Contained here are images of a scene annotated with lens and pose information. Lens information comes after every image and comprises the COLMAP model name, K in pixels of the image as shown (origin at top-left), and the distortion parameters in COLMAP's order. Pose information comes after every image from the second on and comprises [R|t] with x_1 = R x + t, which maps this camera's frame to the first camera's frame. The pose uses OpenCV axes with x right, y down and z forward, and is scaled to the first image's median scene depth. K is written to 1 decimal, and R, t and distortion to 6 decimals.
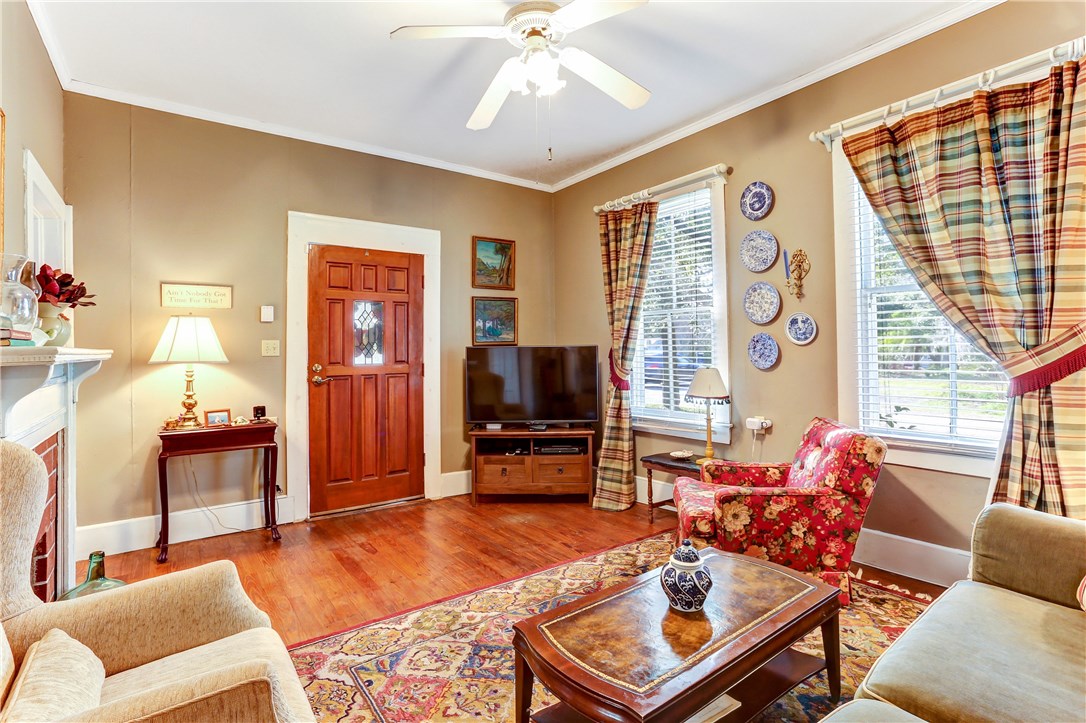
lens RADIAL K [[533.1, 0, 552.0], [0, 533.1, 339.2], [0, 0, 1]] dist [-0.041693, 0.000270]
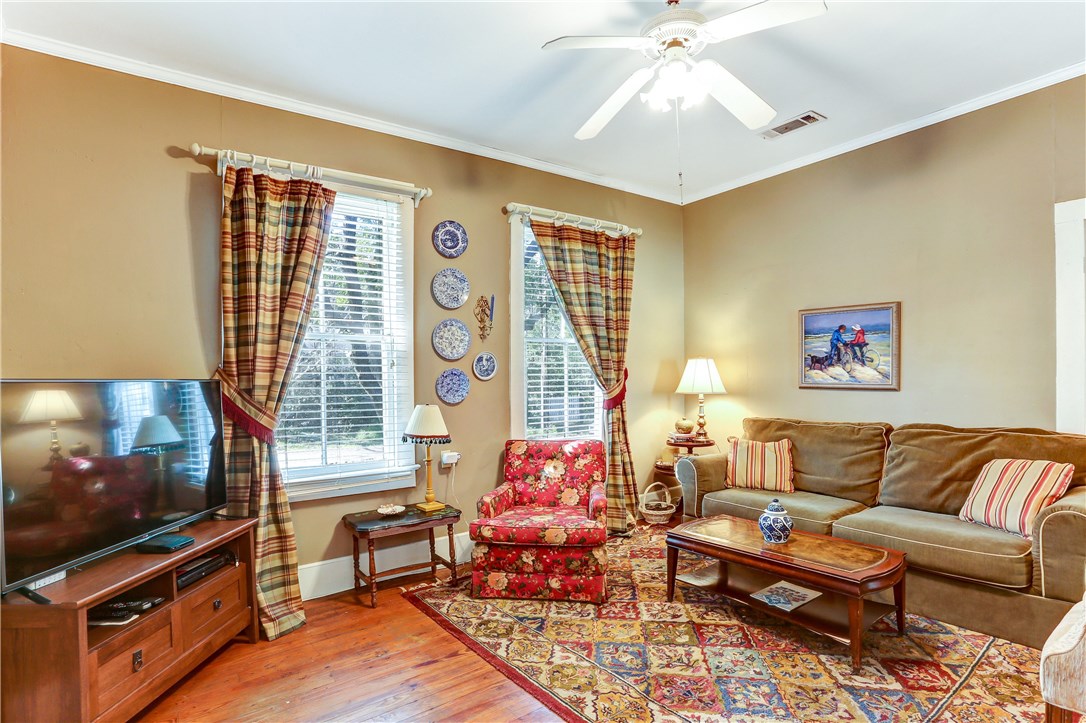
lens RADIAL K [[533.9, 0, 539.5], [0, 533.9, 379.5], [0, 0, 1]] dist [-0.080420, 0.032422]
pose [[0.022567, 0.015187, 0.999630, -0.644126], [-0.000520, 0.999885, -0.015179, 0.025971], [-0.999745, -0.000178, 0.022572, 0.818787]]
